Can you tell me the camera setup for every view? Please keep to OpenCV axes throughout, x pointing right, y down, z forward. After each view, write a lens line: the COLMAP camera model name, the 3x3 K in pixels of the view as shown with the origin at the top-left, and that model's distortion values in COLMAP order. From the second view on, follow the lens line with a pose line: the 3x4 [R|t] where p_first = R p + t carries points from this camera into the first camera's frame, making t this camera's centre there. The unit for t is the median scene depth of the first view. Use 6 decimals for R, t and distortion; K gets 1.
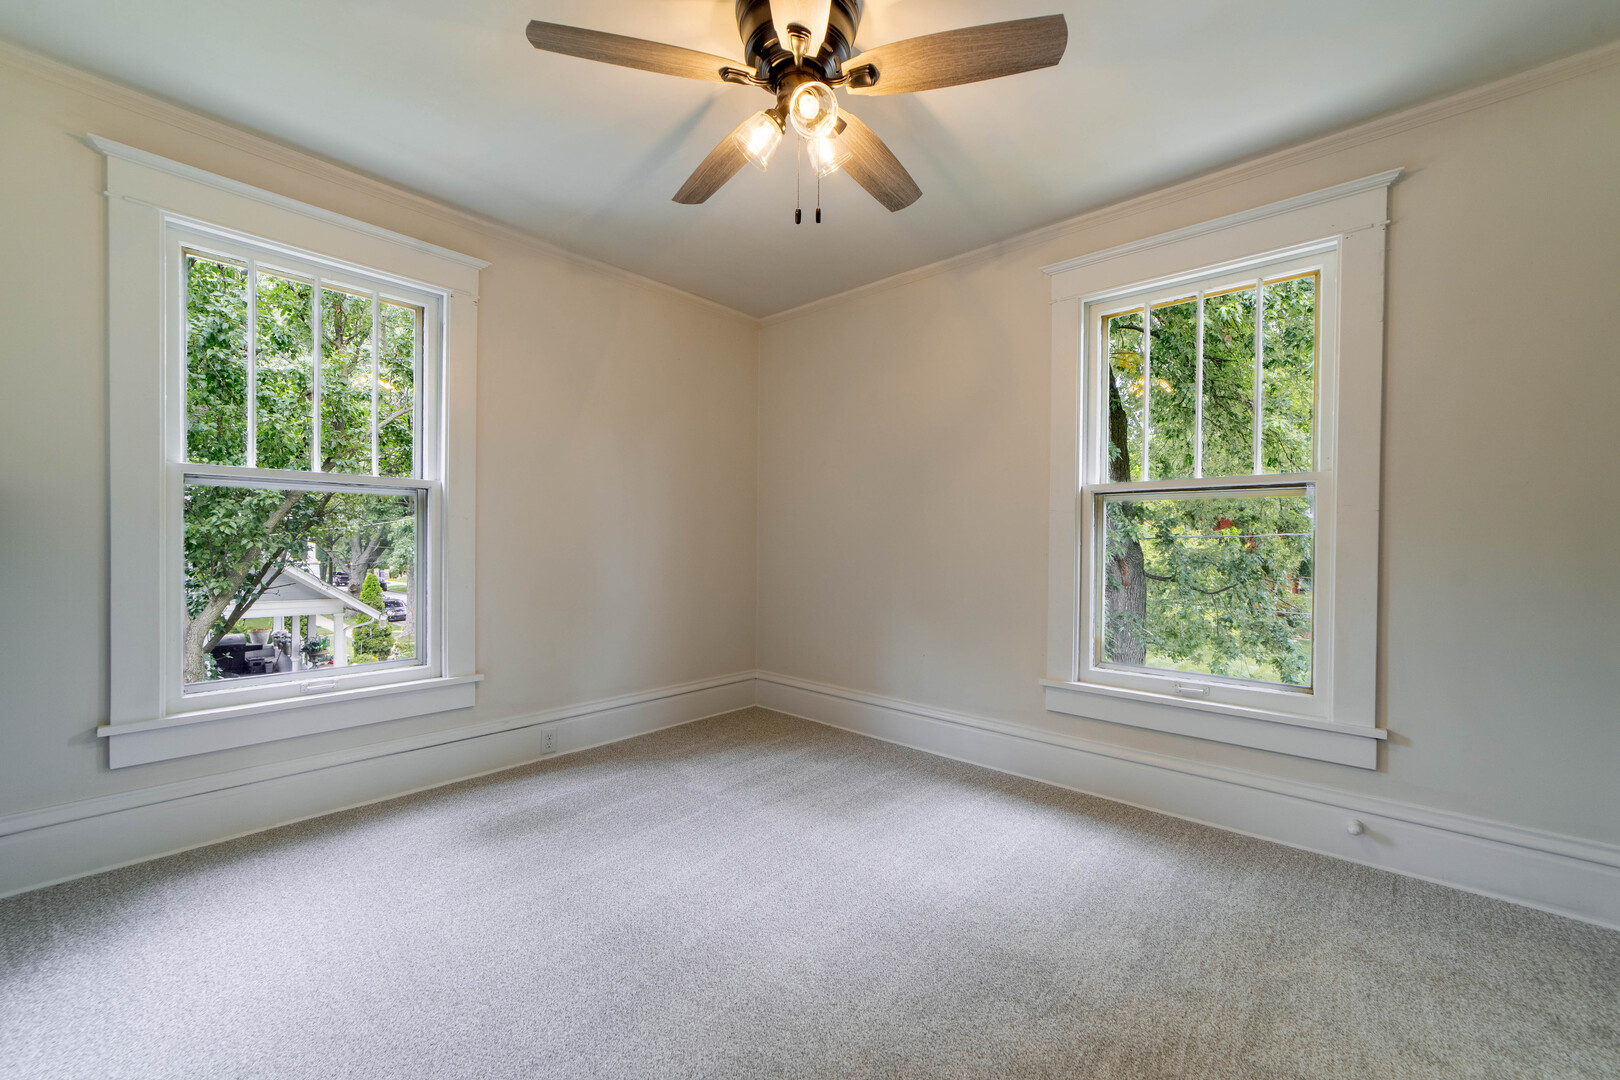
lens RADIAL K [[634.6, 0, 800.0], [0, 634.6, 545.6], [0, 0, 1]] dist [0.000614, 0.000193]
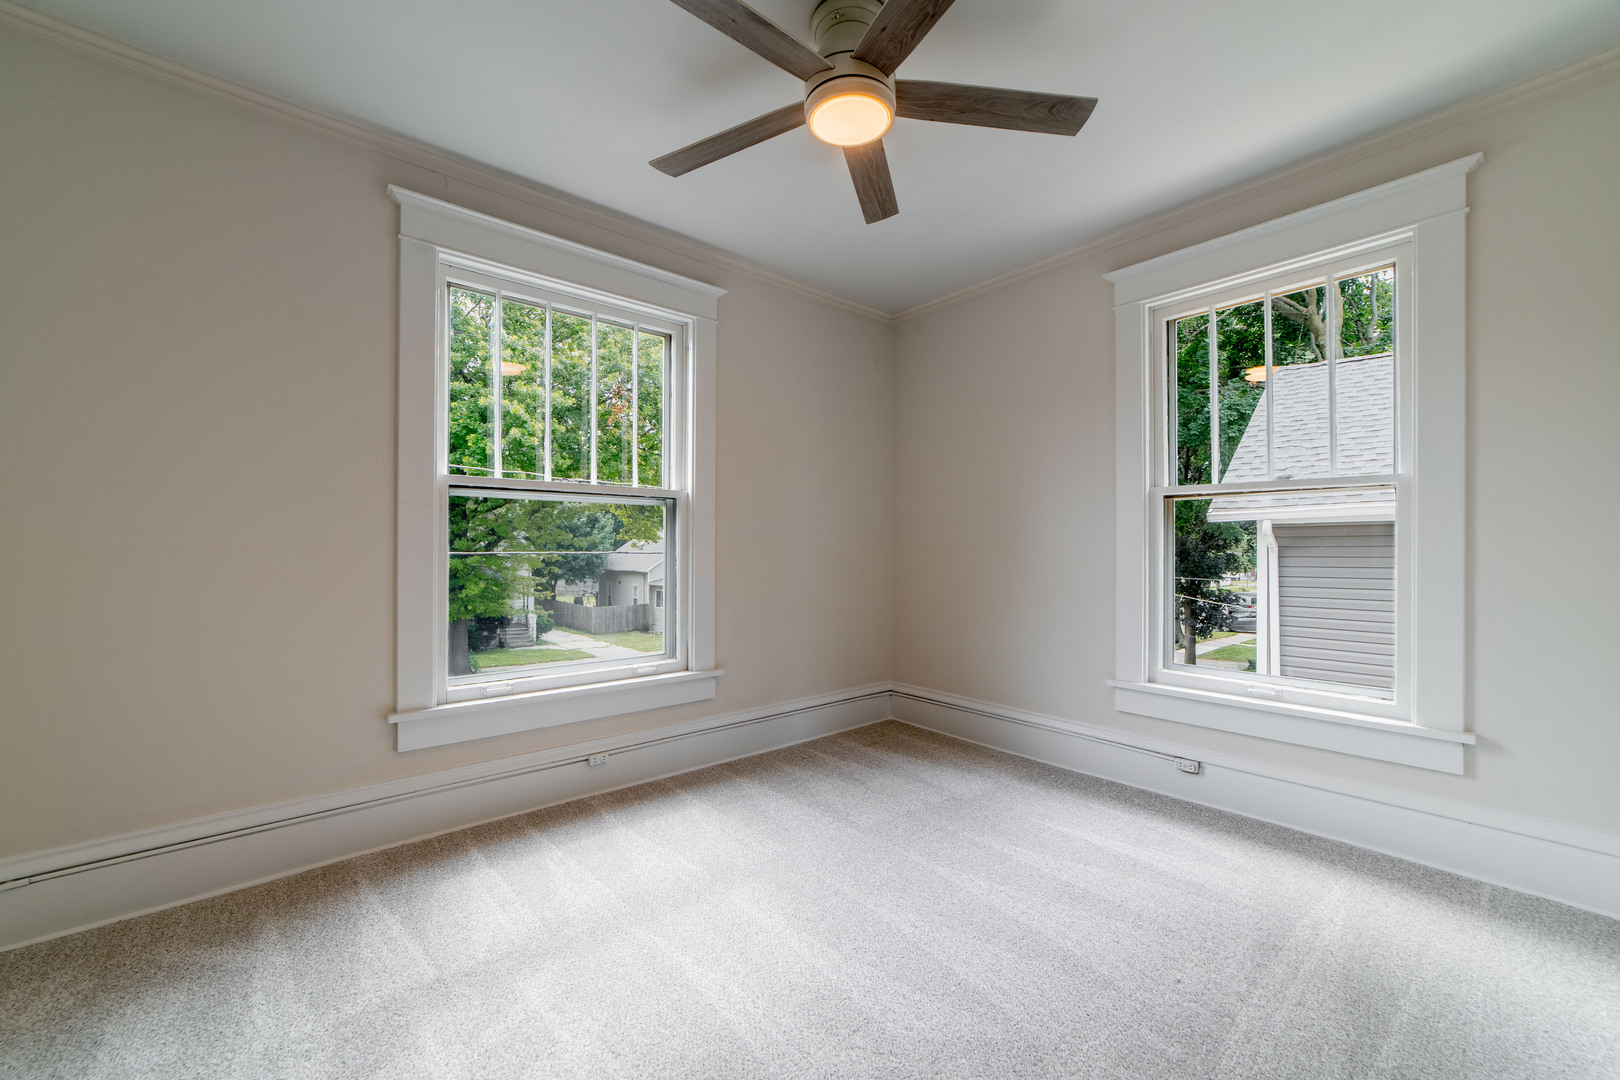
lens RADIAL K [[634.6, 0, 815.4], [0, 634.6, 542.8], [0, 0, 1]] dist [0.000614, 0.000193]
pose [[0.999127, -0.002141, -0.041720, -0.178792], [0.001966, 0.999989, -0.004232, -0.005491], [0.041728, 0.004146, 0.999120, -0.048476]]
